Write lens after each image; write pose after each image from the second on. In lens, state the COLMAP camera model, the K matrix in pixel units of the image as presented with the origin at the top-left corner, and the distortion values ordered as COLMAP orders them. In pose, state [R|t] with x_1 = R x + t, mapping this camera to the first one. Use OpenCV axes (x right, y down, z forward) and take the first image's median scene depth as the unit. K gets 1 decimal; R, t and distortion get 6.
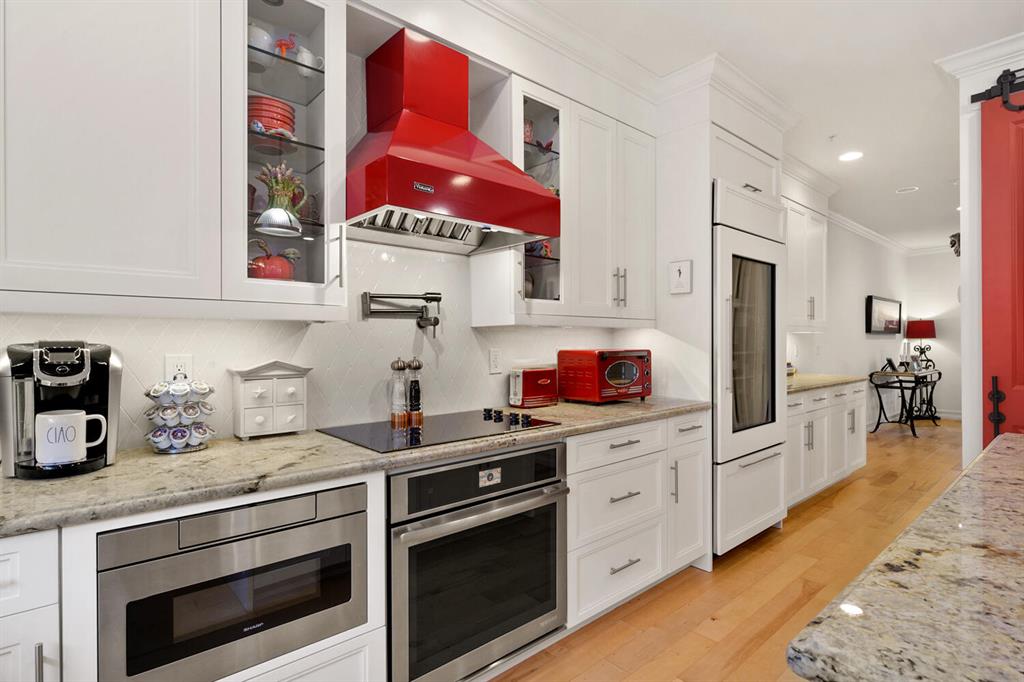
lens RADIAL K [[525.6, 0, 512.0], [0, 525.6, 341.0], [0, 0, 1]] dist [0.002000, 0.000189]
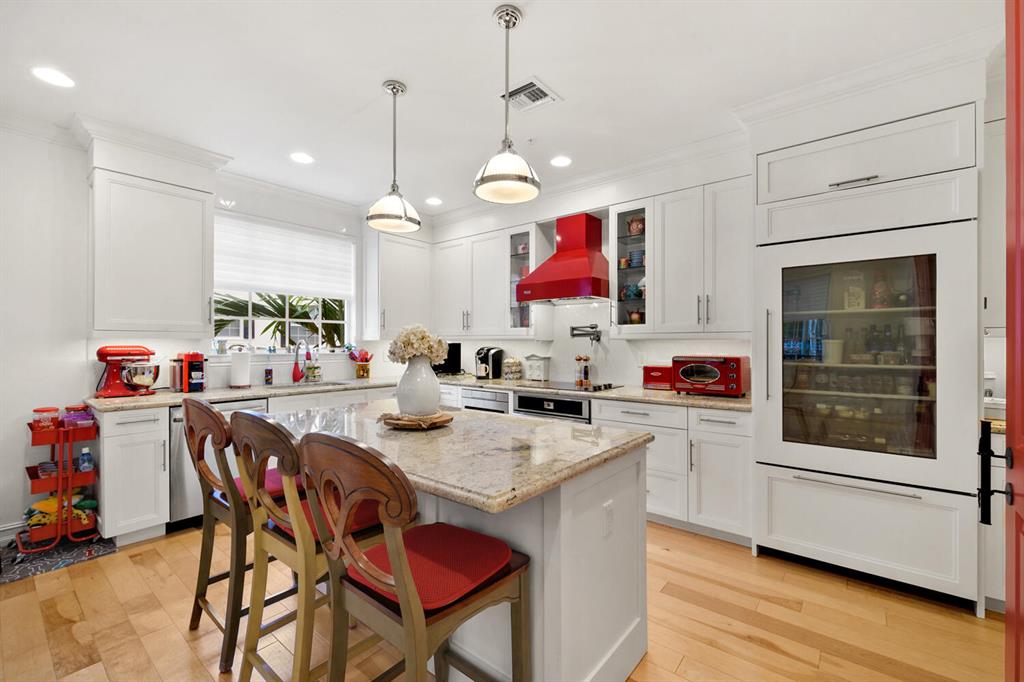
lens RADIAL K [[428.5, 0, 514.9], [0, 428.5, 346.6], [0, 0, 1]] dist [-0.001391, -0.000612]
pose [[0.154149, 0.015785, -0.987921, 1.516970], [0.001361, 0.999868, 0.016188, -0.032976], [0.988047, -0.003840, 0.154107, 0.444981]]
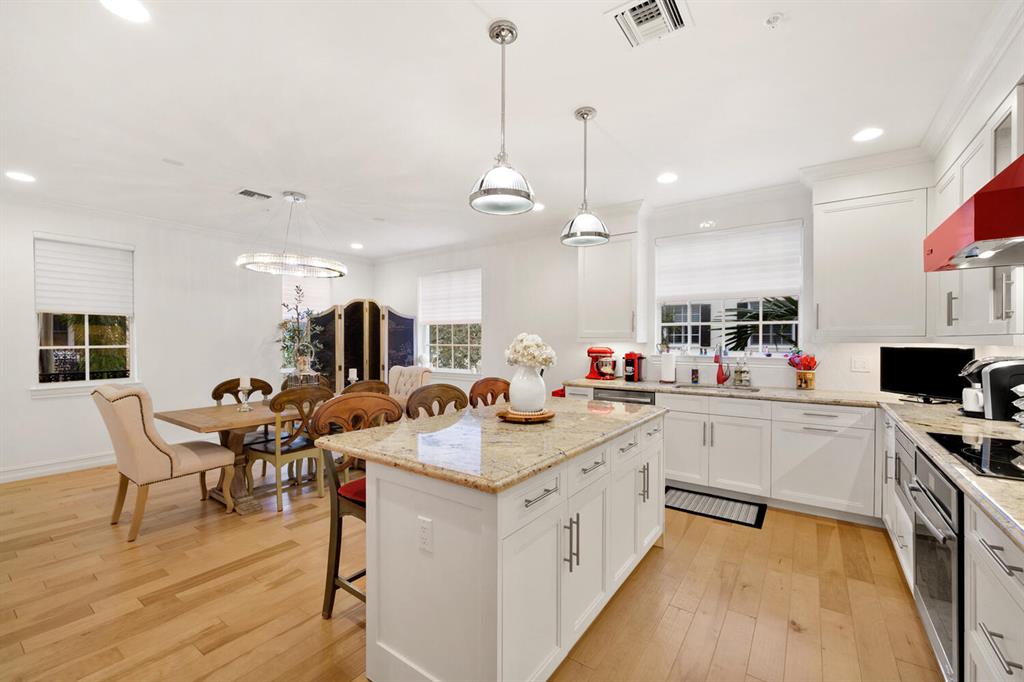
lens RADIAL K [[422.0, 0, 515.1], [0, 422.0, 345.0], [0, 0, 1]] dist [-0.001162, -0.000281]
pose [[-0.974053, 0.008313, -0.226166, 0.862755], [0.006487, 0.999940, 0.008818, -0.045530], [0.226226, 0.007122, -0.974049, 1.376541]]
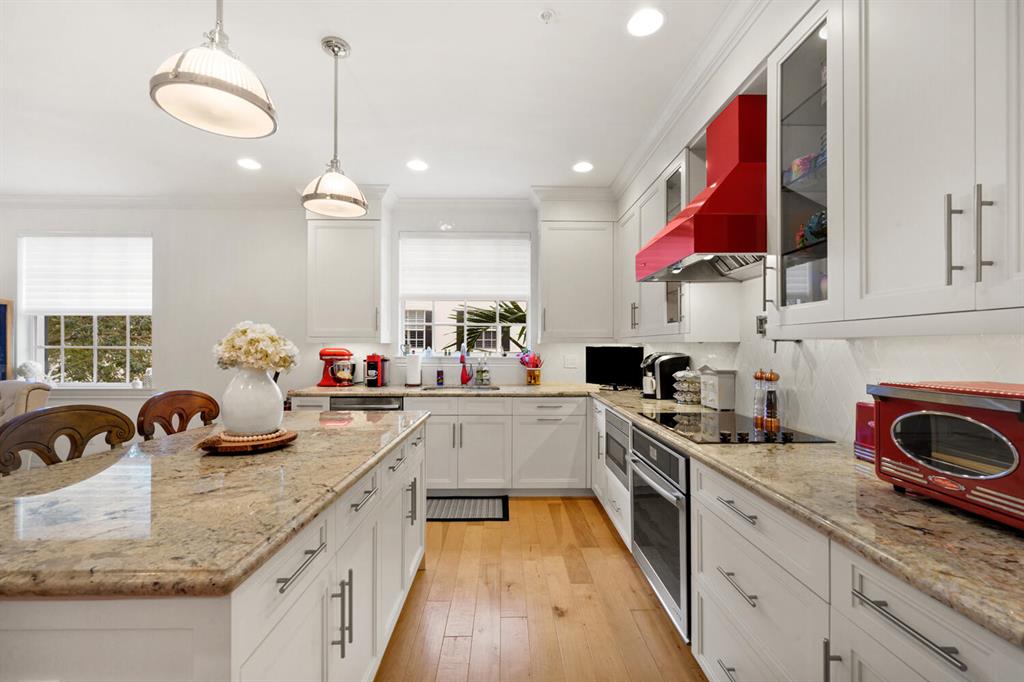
lens RADIAL K [[428.5, 0, 514.9], [0, 428.5, 346.6], [0, 0, 1]] dist [-0.001391, -0.000612]
pose [[-0.649786, 0.004102, -0.760106, 0.863116], [0.004202, 0.999990, 0.001804, -0.022355], [0.760105, -0.002022, -0.649797, 1.186794]]
